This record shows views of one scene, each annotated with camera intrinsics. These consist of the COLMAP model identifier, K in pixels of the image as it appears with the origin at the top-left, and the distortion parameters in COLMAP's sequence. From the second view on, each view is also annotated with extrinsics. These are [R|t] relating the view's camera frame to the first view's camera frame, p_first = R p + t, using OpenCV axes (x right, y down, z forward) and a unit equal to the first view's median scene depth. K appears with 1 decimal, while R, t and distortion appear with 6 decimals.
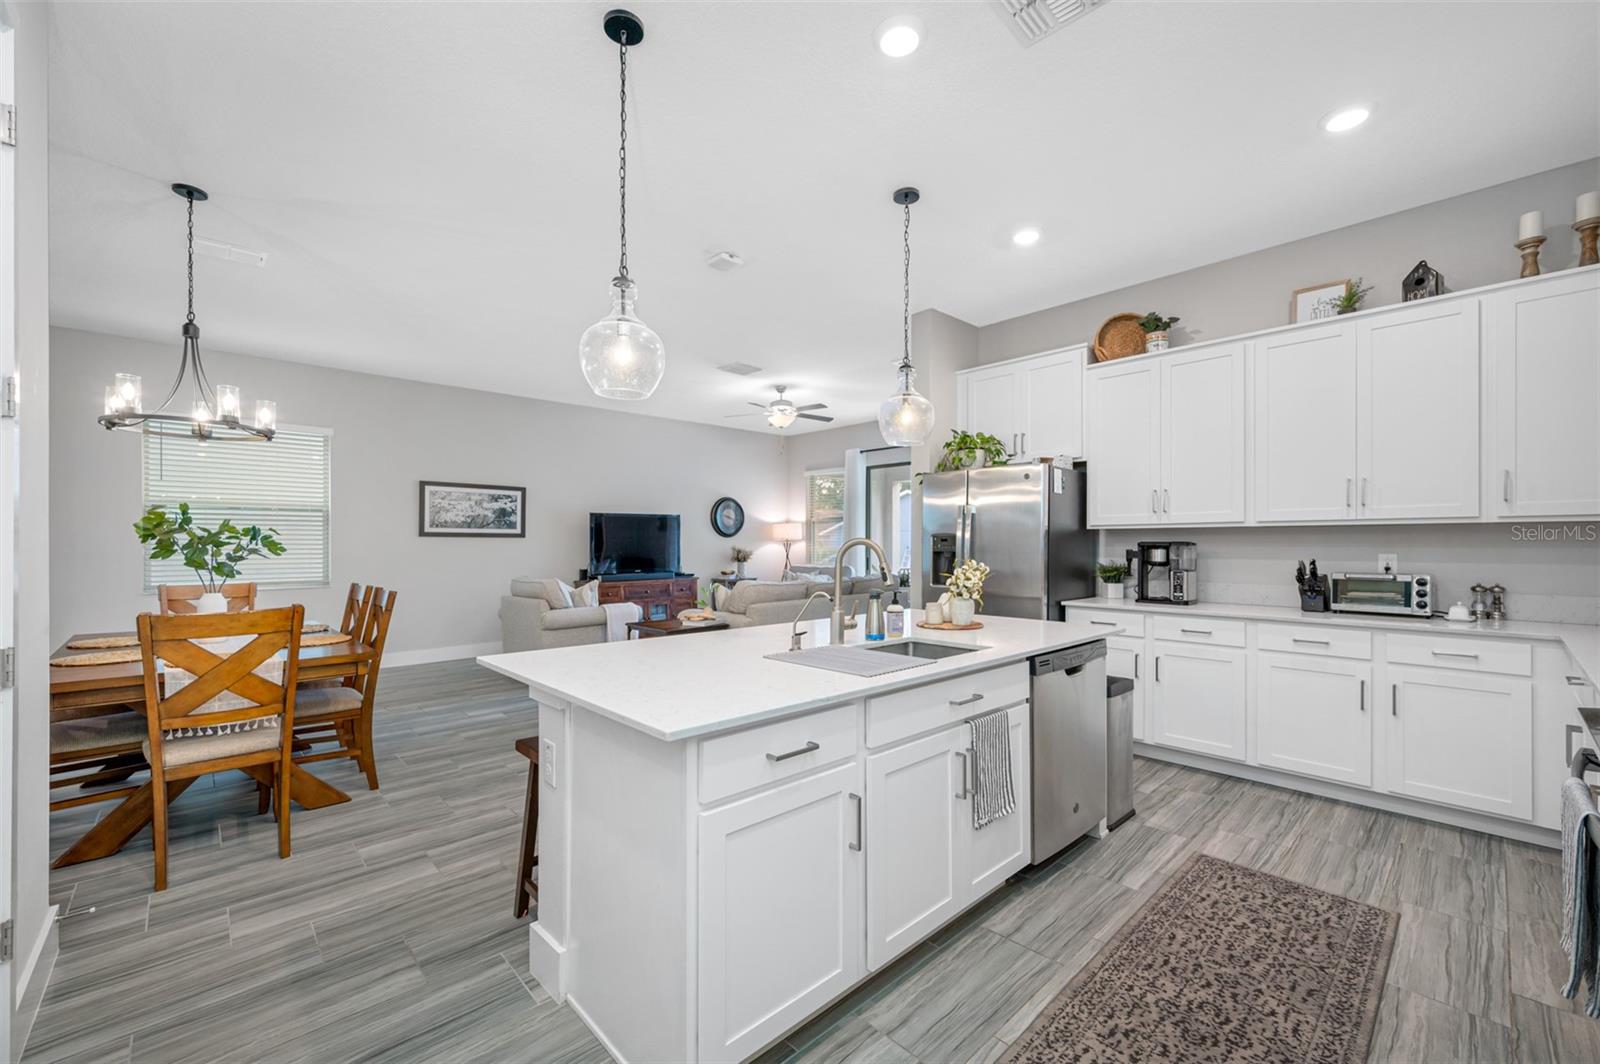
lens RADIAL K [[649.3, 0, 796.7], [0, 649.3, 548.6], [0, 0, 1]] dist [0.002857, 0.000403]
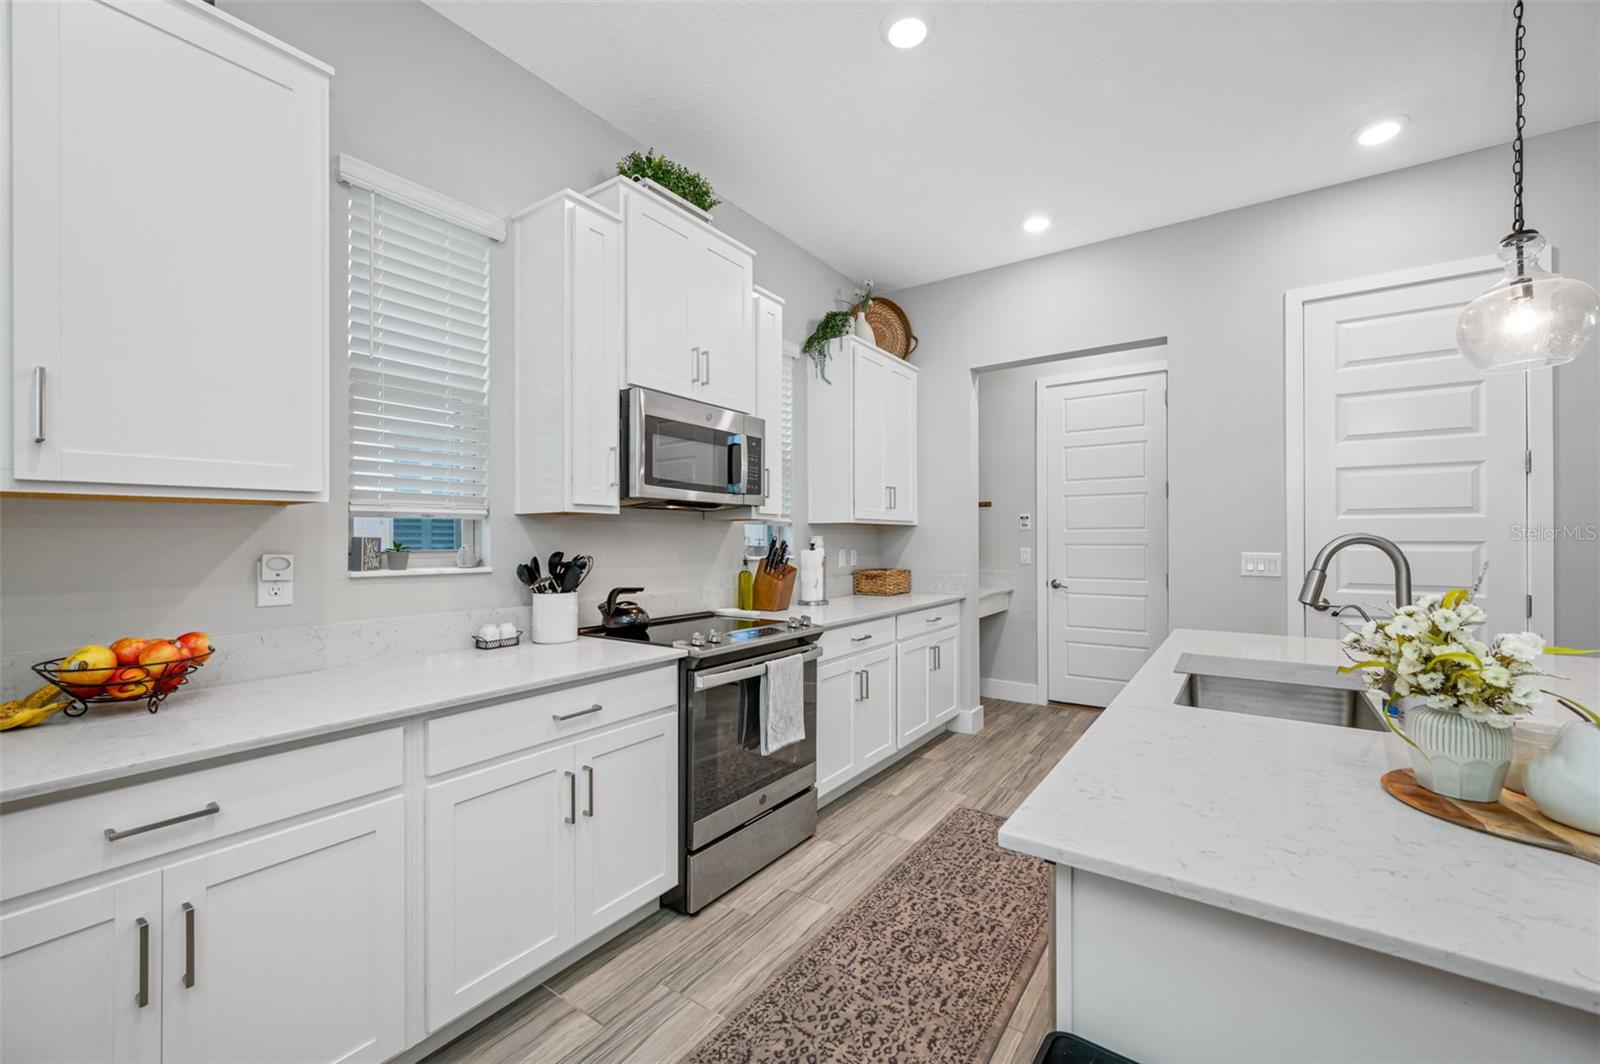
lens RADIAL K [[641.2, 0, 803.5], [0, 641.2, 535.2], [0, 0, 1]] dist [0.000013, 0.000094]
pose [[-0.976915, 0.001412, -0.213622, 0.844692], [0.000238, 0.999985, 0.005521, -0.020055], [0.213627, 0.005342, -0.976901, 1.626739]]
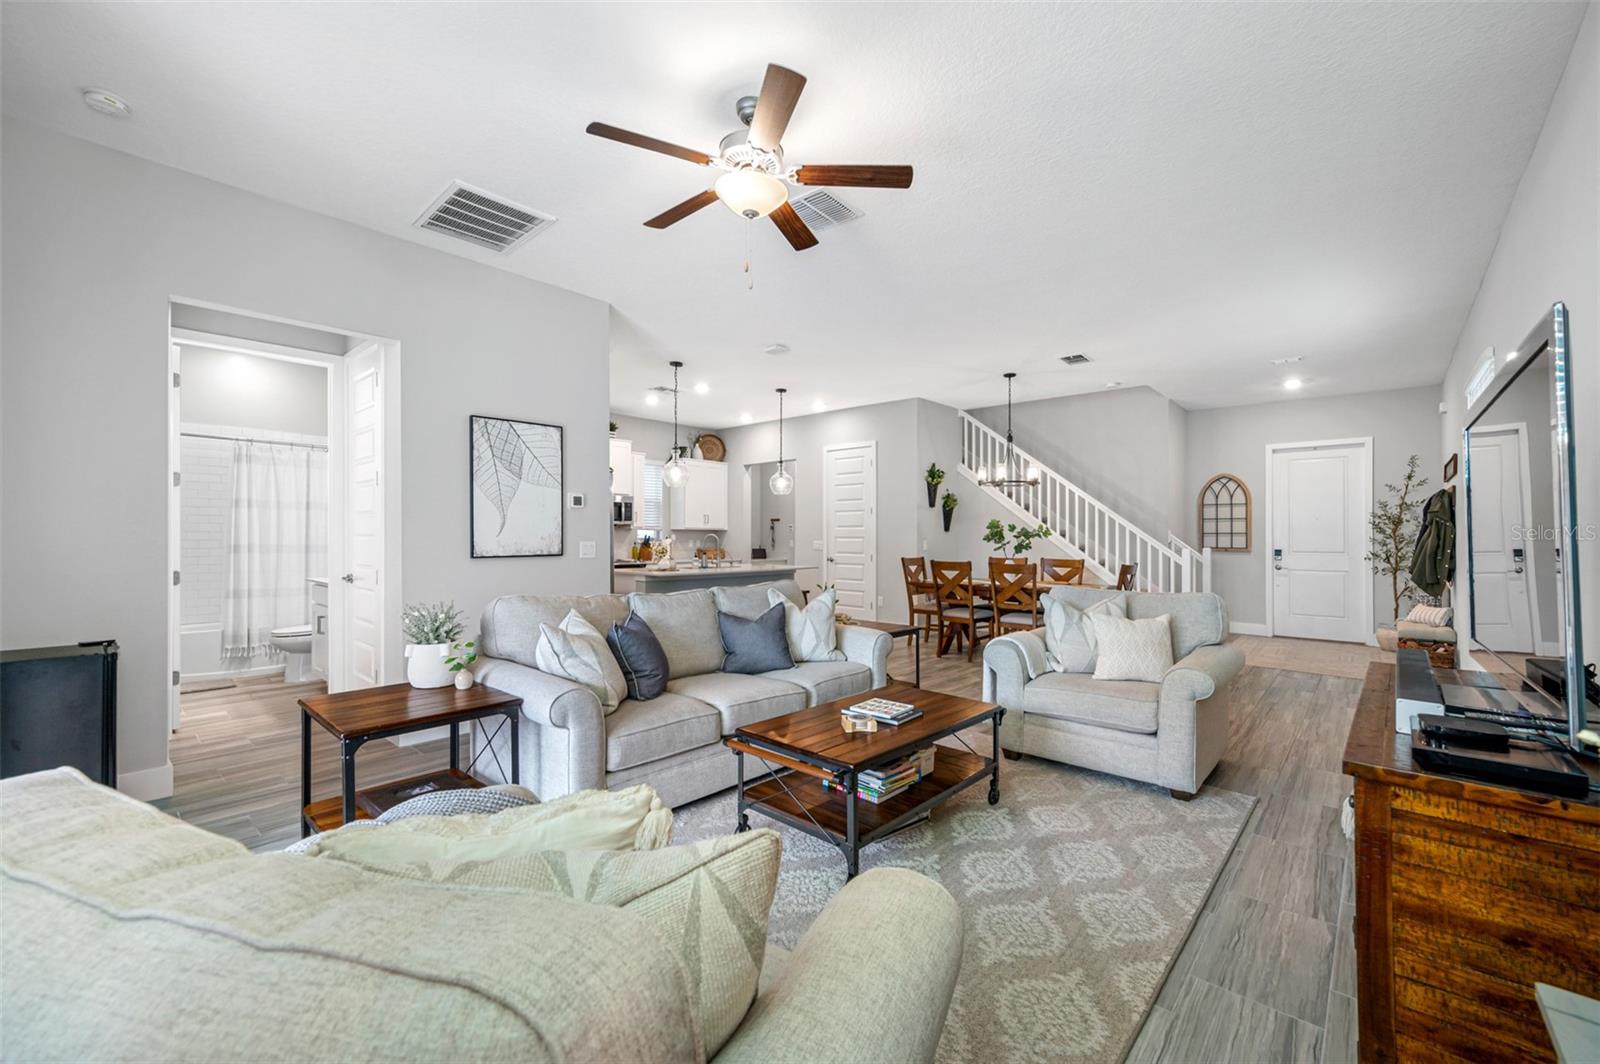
lens RADIAL K [[641.2, 0, 803.5], [0, 641.2, 535.2], [0, 0, 1]] dist [0.000013, 0.000094]
pose [[-0.995792, -0.002931, -0.091596, -0.068149], [-0.003469, 0.999978, 0.005718, -0.032096], [0.091577, 0.006012, -0.995780, 4.505707]]
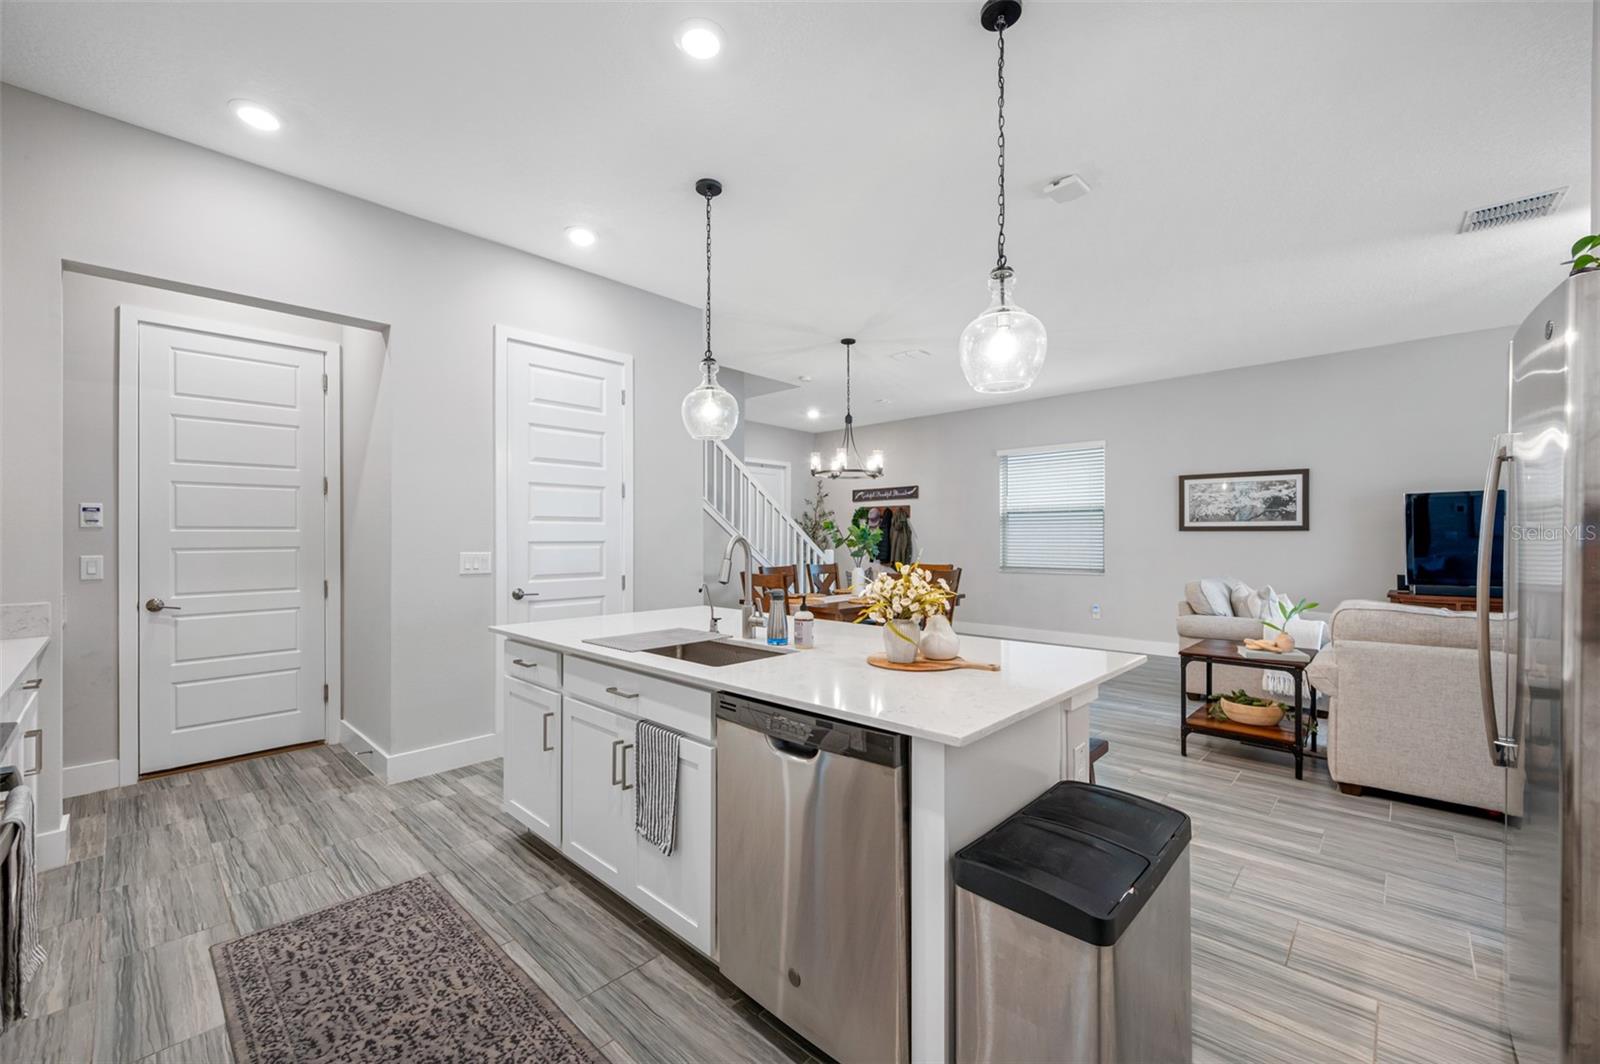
lens RADIAL K [[641.2, 0, 803.5], [0, 641.2, 535.2], [0, 0, 1]] dist [0.000013, 0.000094]
pose [[0.065629, -0.003948, -0.997836, 1.188631], [-0.006214, 0.999971, -0.004365, -0.013311], [0.997825, 0.006487, 0.065603, 1.116761]]
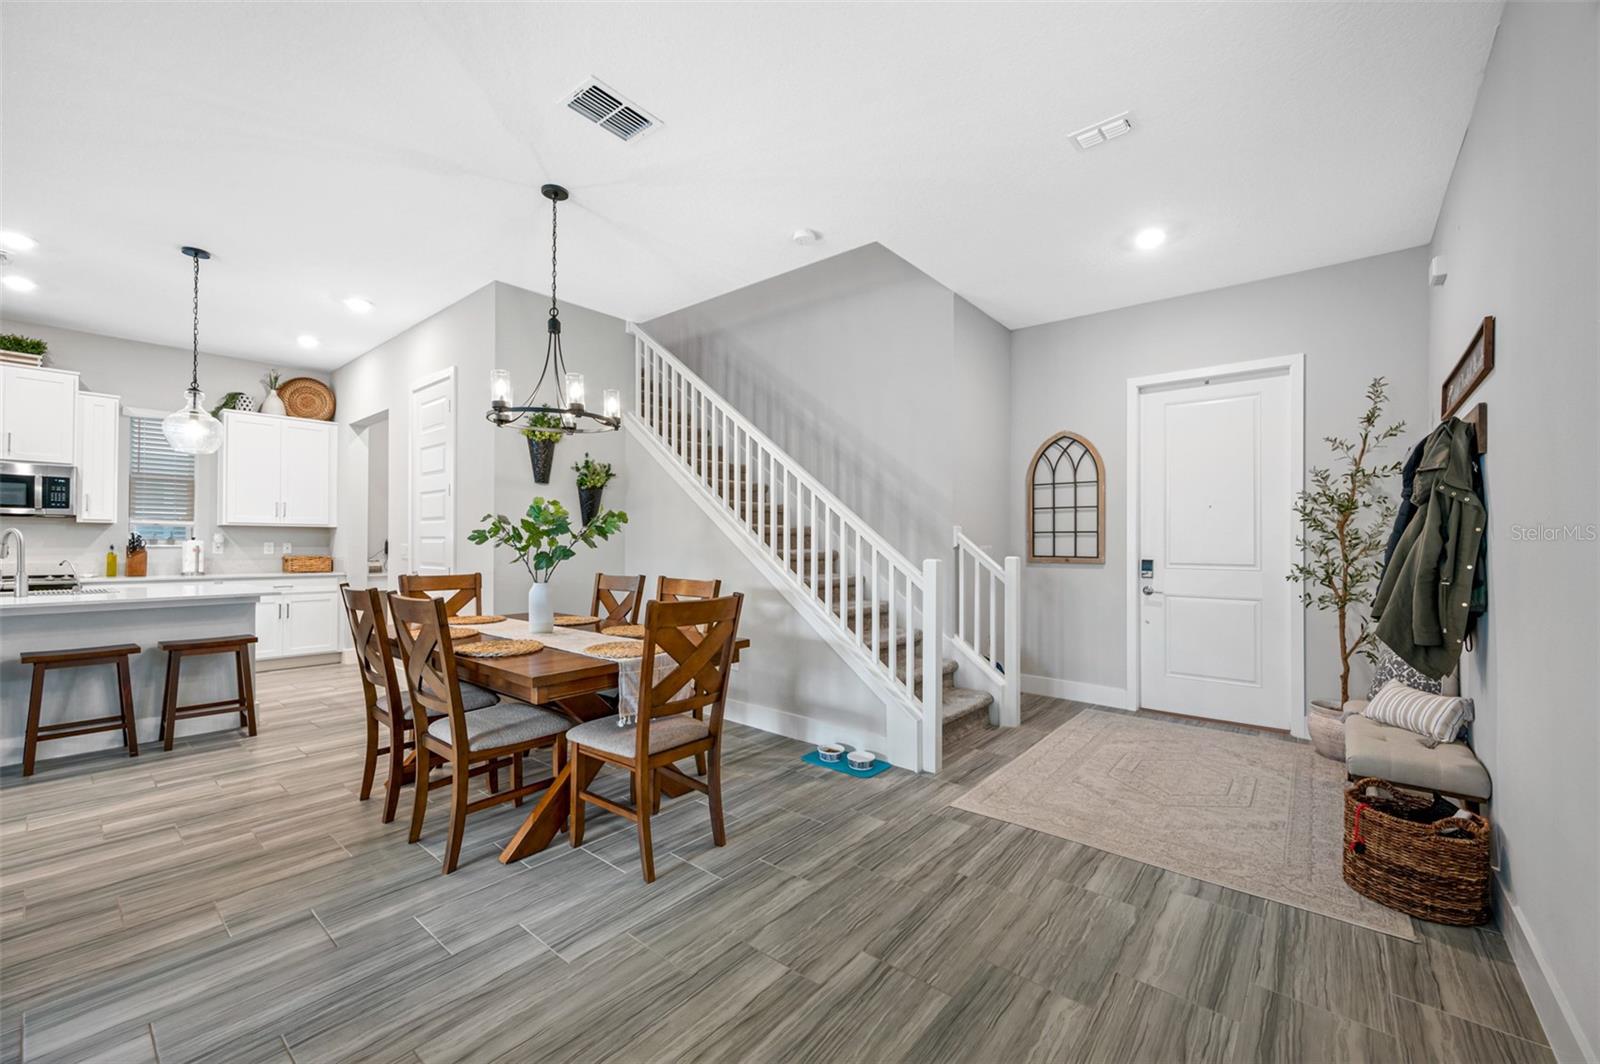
lens RADIAL K [[637.9, 0, 798.1], [0, 637.9, 540.8], [0, 0, 1]] dist [0.000449, 0.000106]
pose [[-0.992177, -0.004971, -0.124743, -1.745437], [-0.005590, 0.999974, 0.004614, -0.003310], [0.124717, 0.005275, -0.992178, 3.008888]]
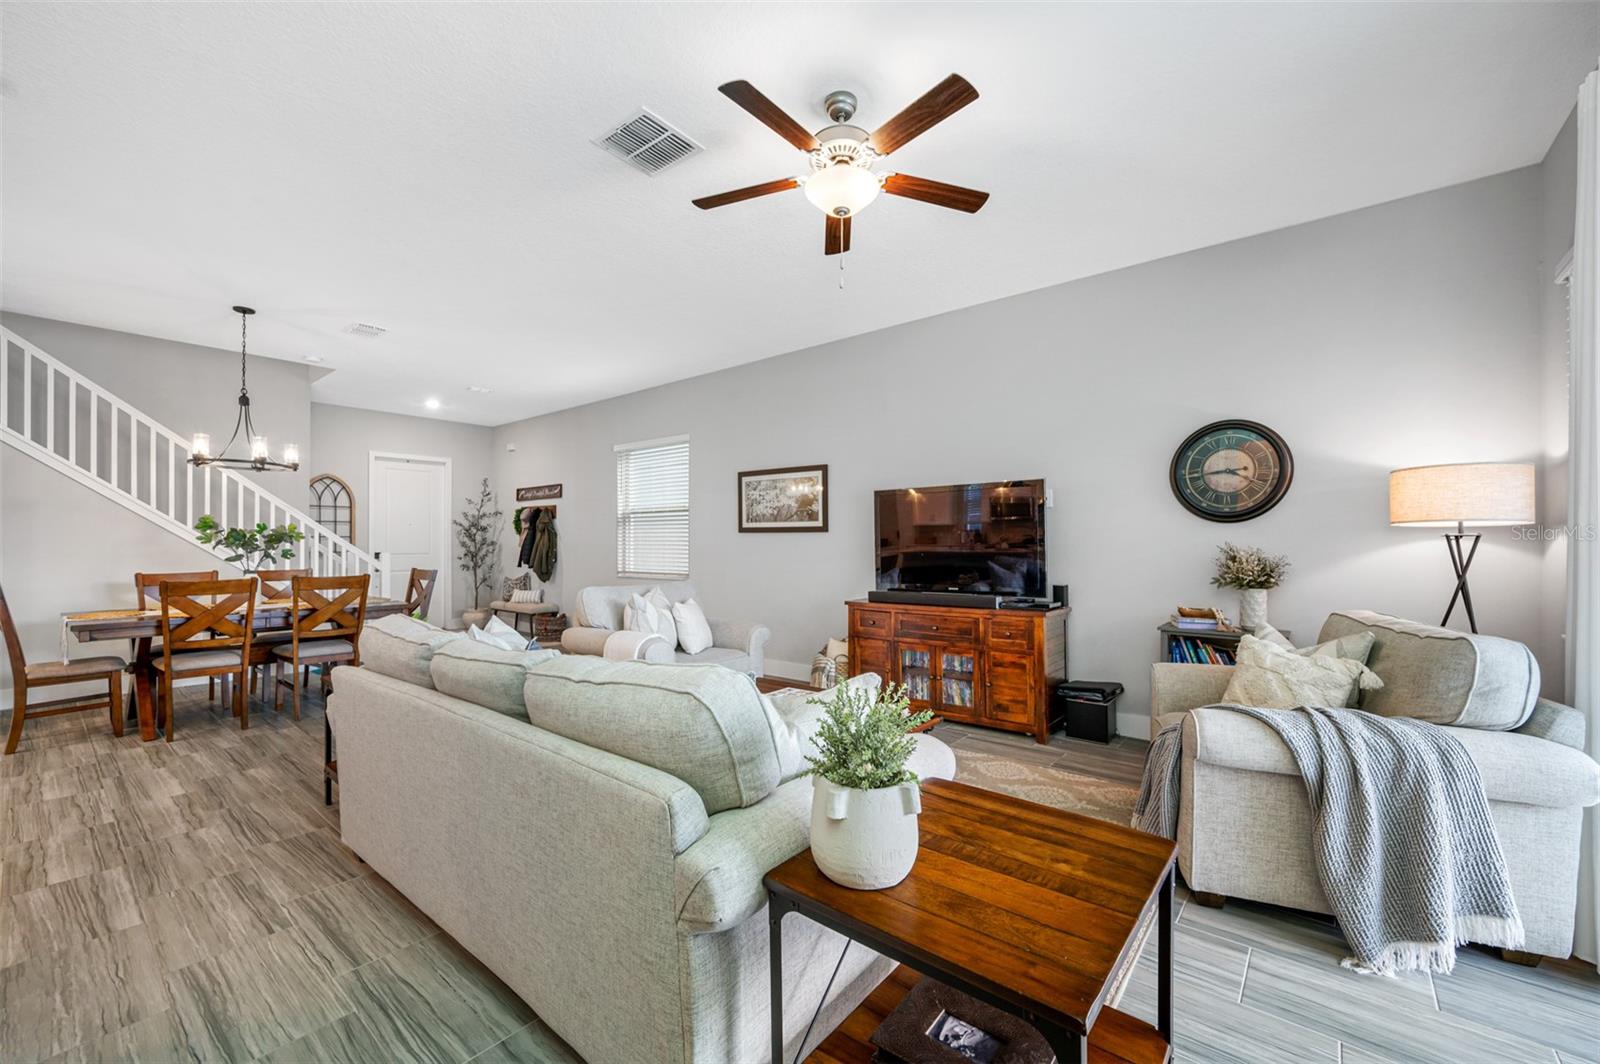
lens RADIAL K [[641.2, 0, 803.5], [0, 641.2, 535.2], [0, 0, 1]] dist [0.000013, 0.000094]
pose [[0.135077, -0.011000, -0.990774, 1.071858], [-0.007611, 0.999897, -0.012139, -0.014306], [0.990806, 0.009181, 0.134980, 3.067318]]
